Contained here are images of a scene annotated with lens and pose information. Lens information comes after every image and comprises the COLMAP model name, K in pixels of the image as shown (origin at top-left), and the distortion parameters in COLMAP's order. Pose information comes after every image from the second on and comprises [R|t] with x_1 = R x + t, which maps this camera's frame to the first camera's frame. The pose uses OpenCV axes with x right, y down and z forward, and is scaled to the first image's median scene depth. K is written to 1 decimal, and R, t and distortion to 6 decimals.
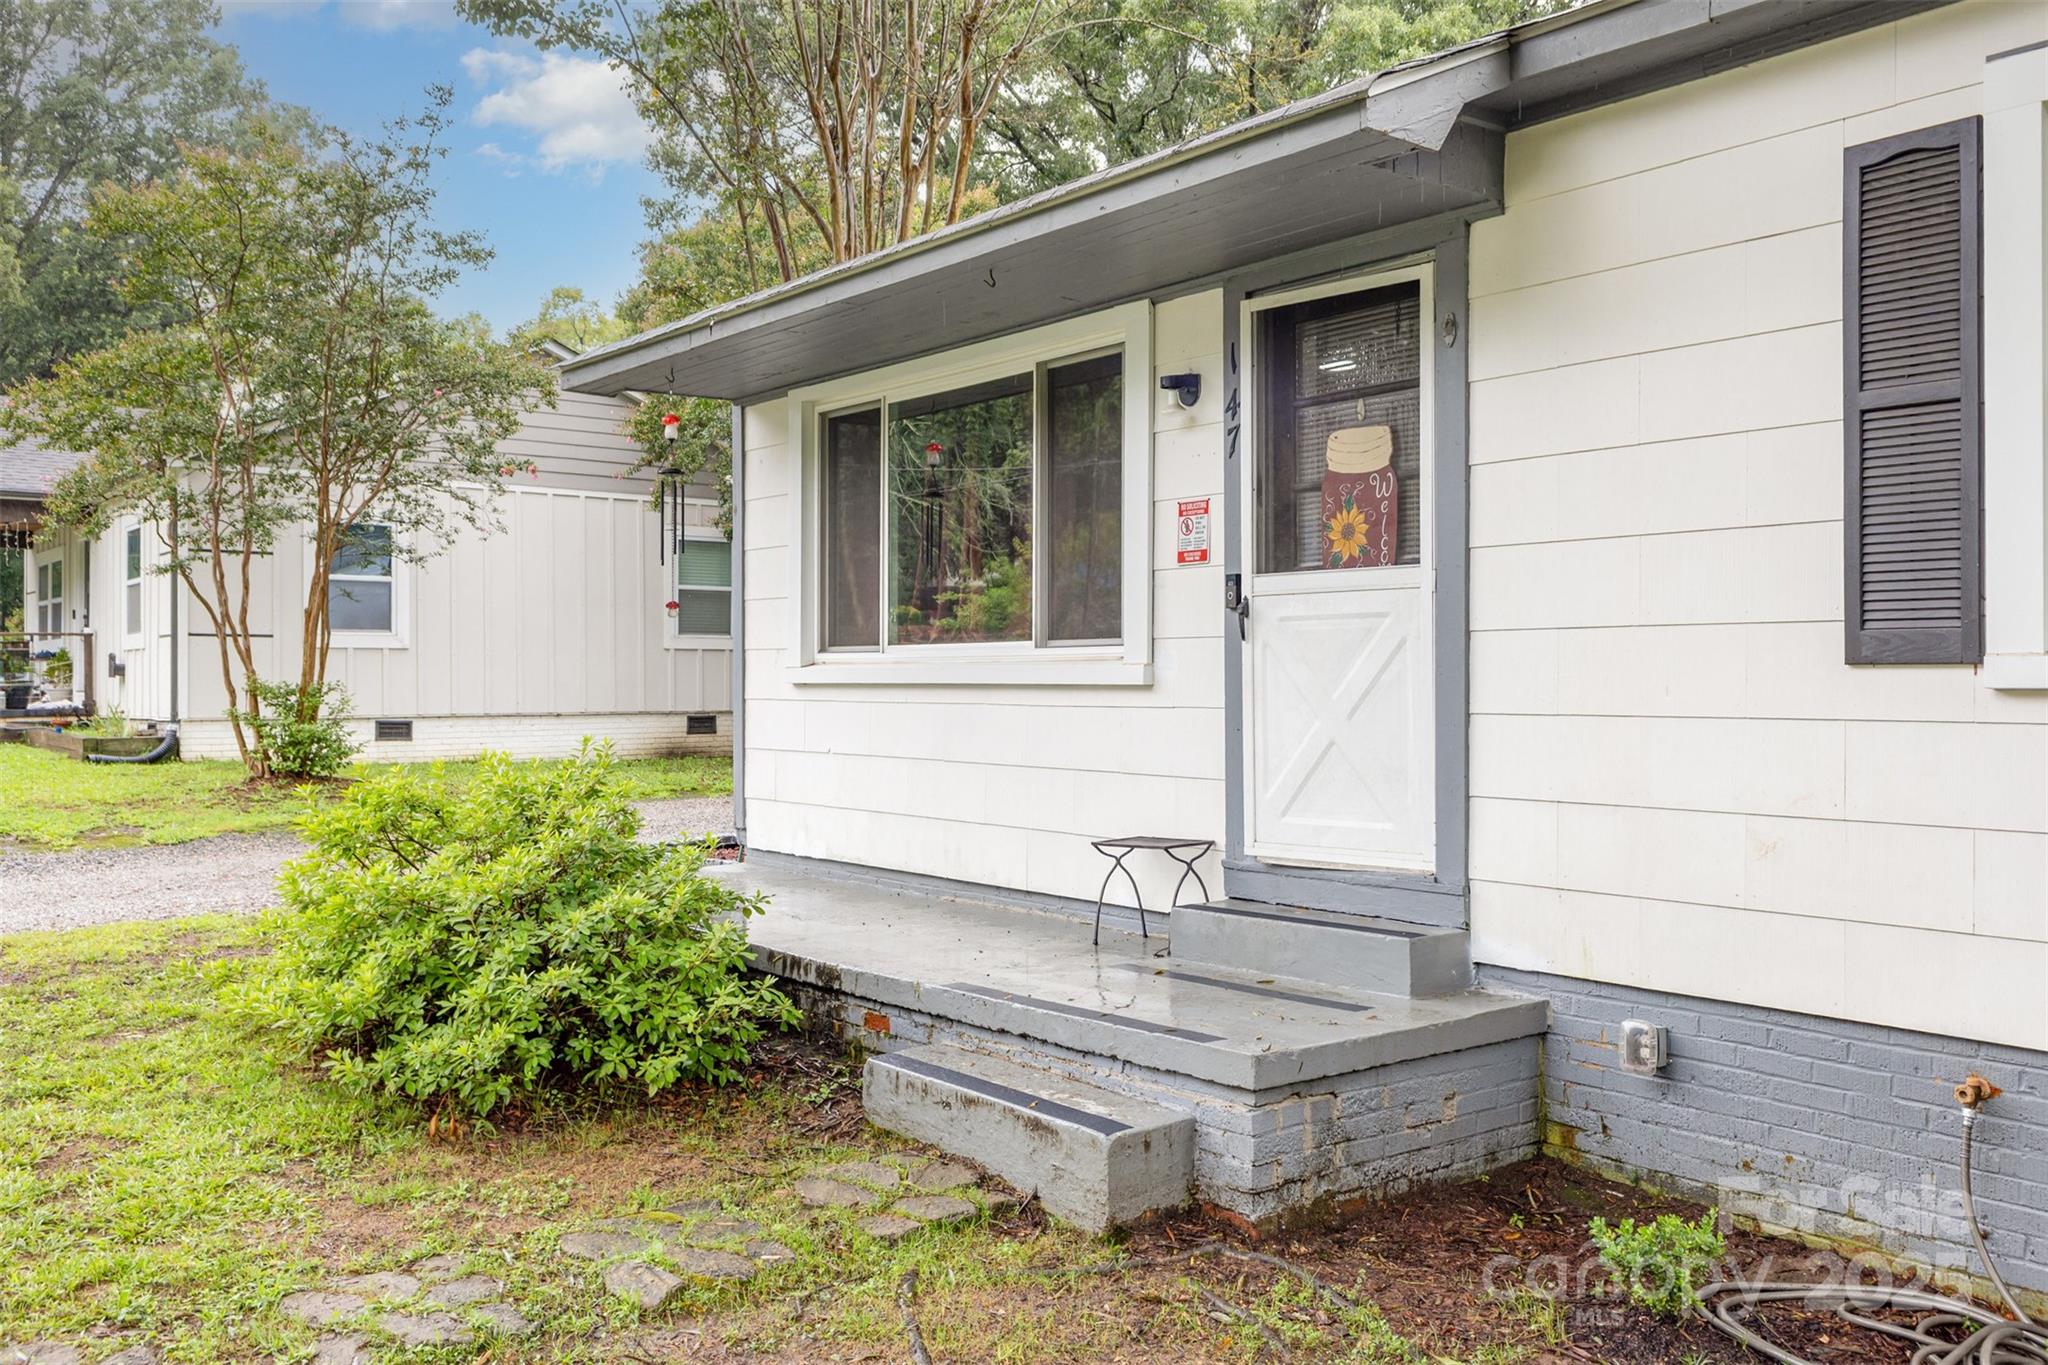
lens RADIAL K [[1685.0, 0, 1019.0], [0, 1685.0, 709.9], [0, 0, 1]] dist [-0.024105, -0.007110]
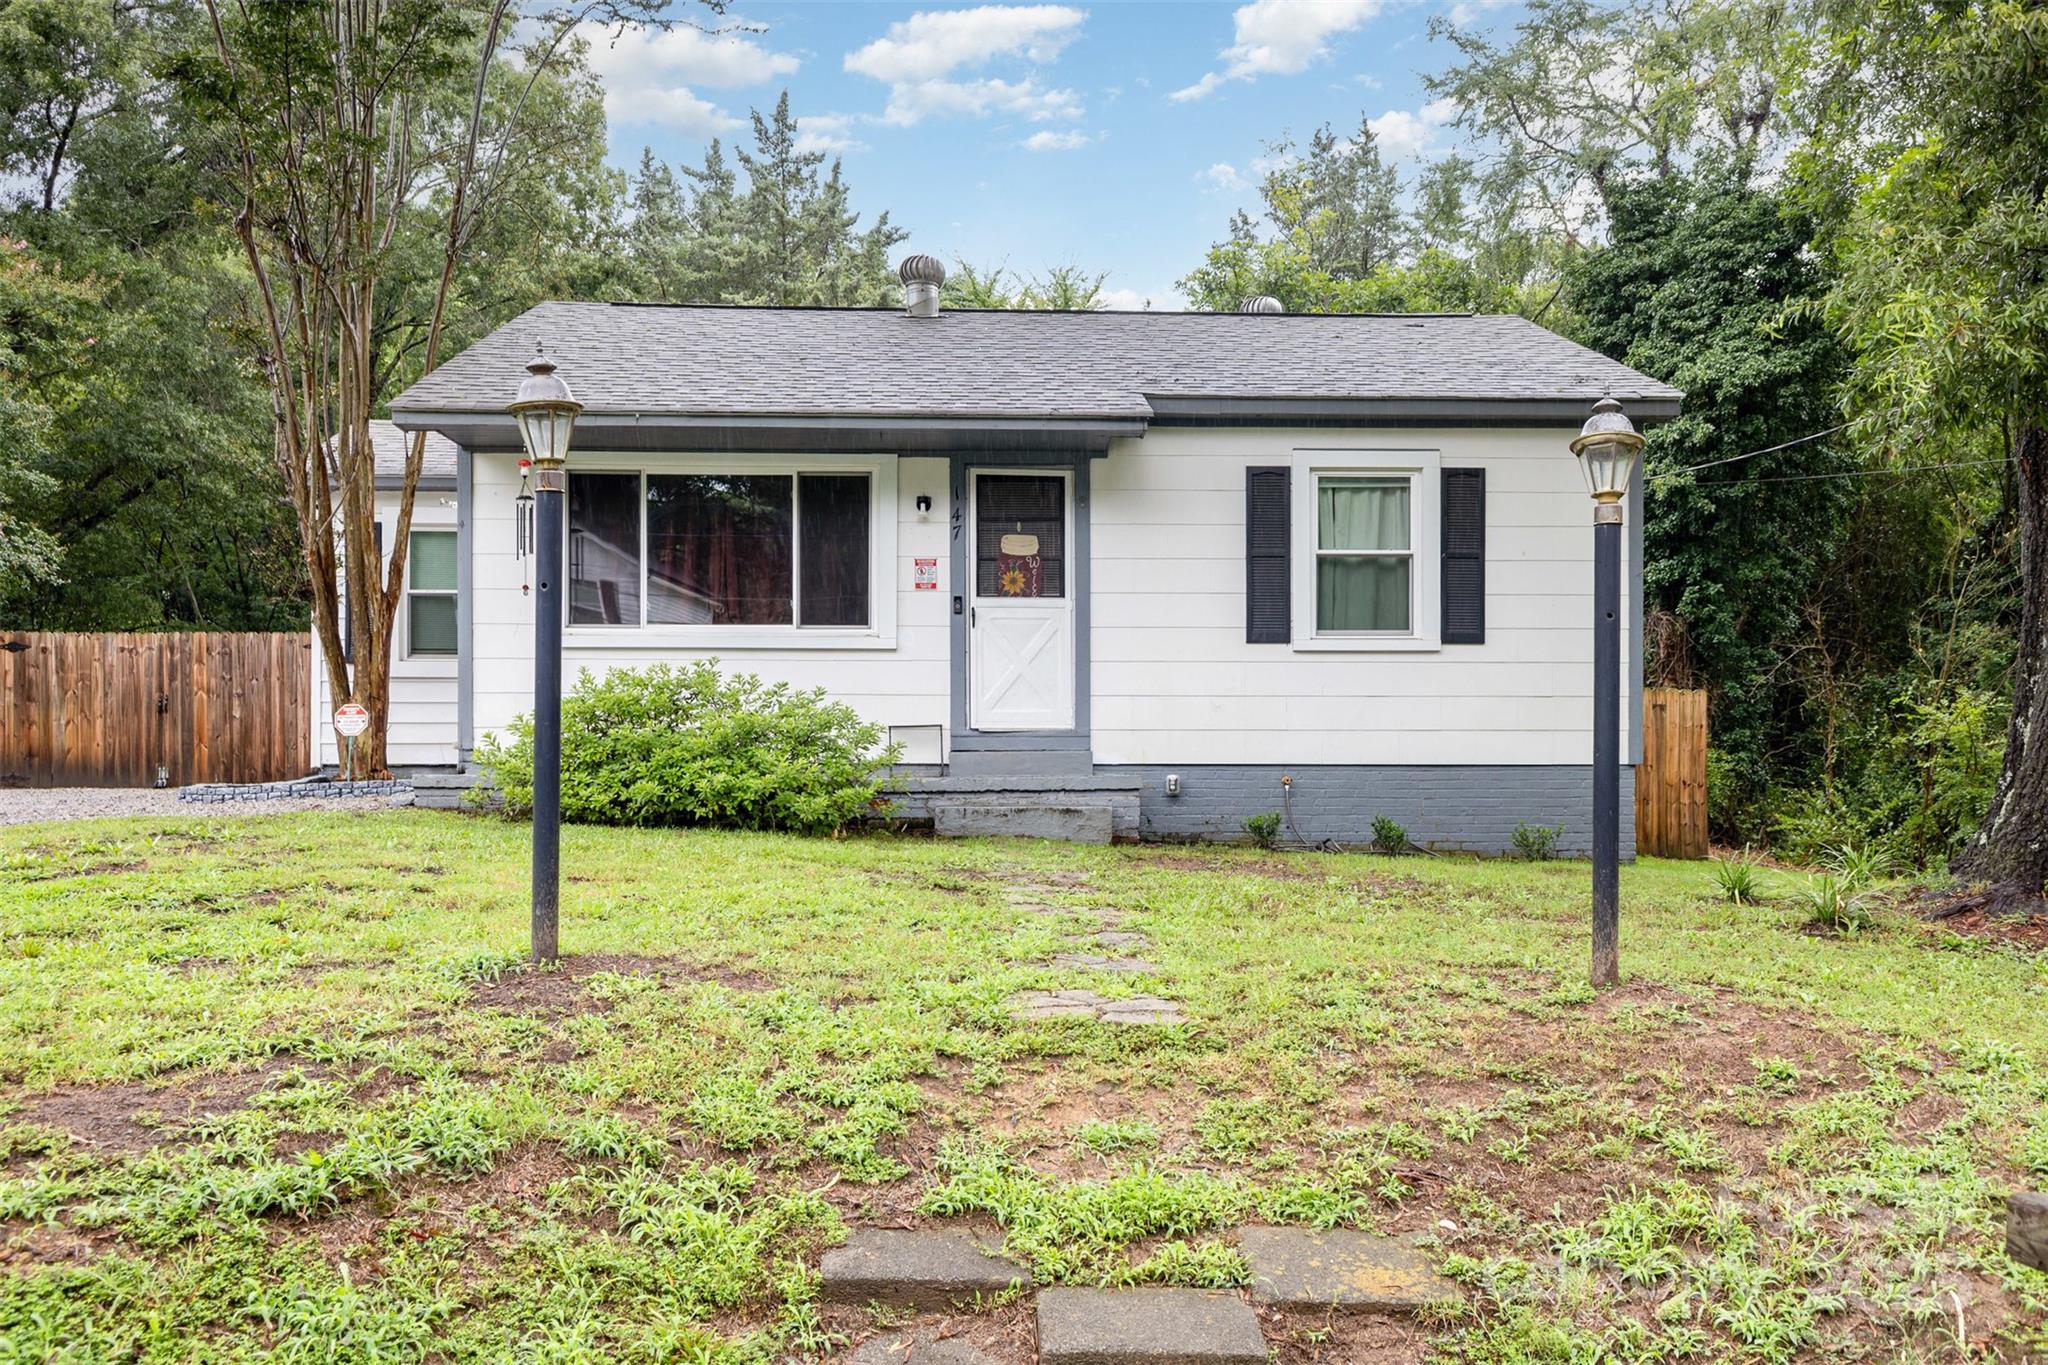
lens RADIAL K [[1685.0, 0, 1019.0], [0, 1685.0, 709.9], [0, 0, 1]] dist [-0.024105, -0.007110]
pose [[0.600135, 0.032913, 0.799222, -1.464975], [0.013344, 0.998602, -0.051144, 0.165219], [-0.799788, 0.041358, 0.598857, -0.301014]]
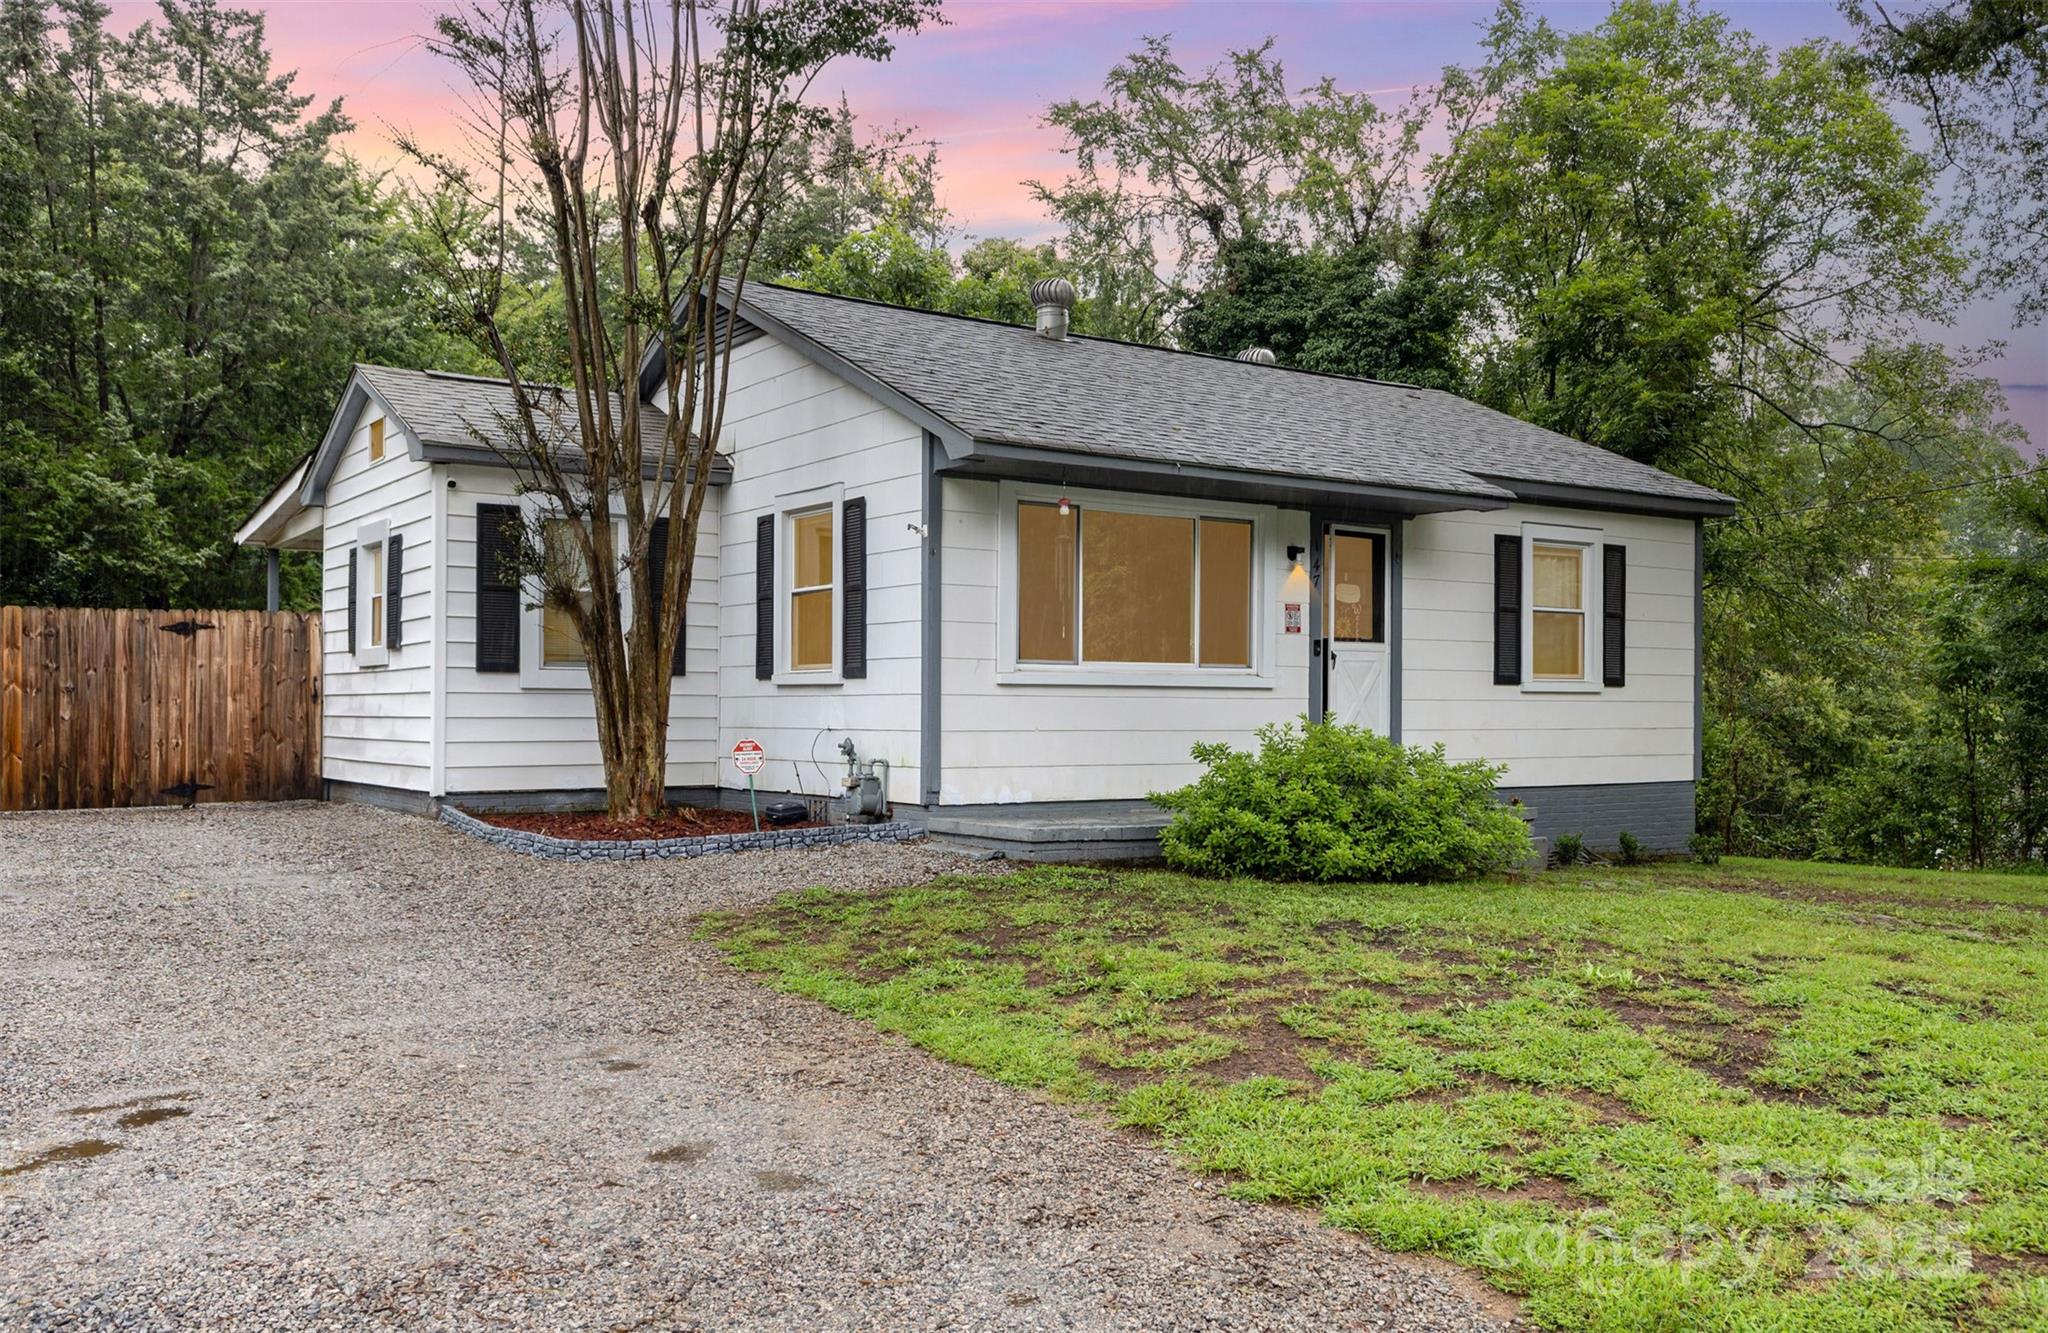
lens RADIAL K [[1733.2, 0, 1058.1], [0, 1733.2, 676.0], [0, 0, 1]] dist [0.003068, -0.043575]
pose [[0.072844, 0.022236, 0.997095, -2.211230], [0.016498, 0.999588, -0.023497, 0.018168], [-0.997207, 0.018161, 0.072447, 1.159866]]
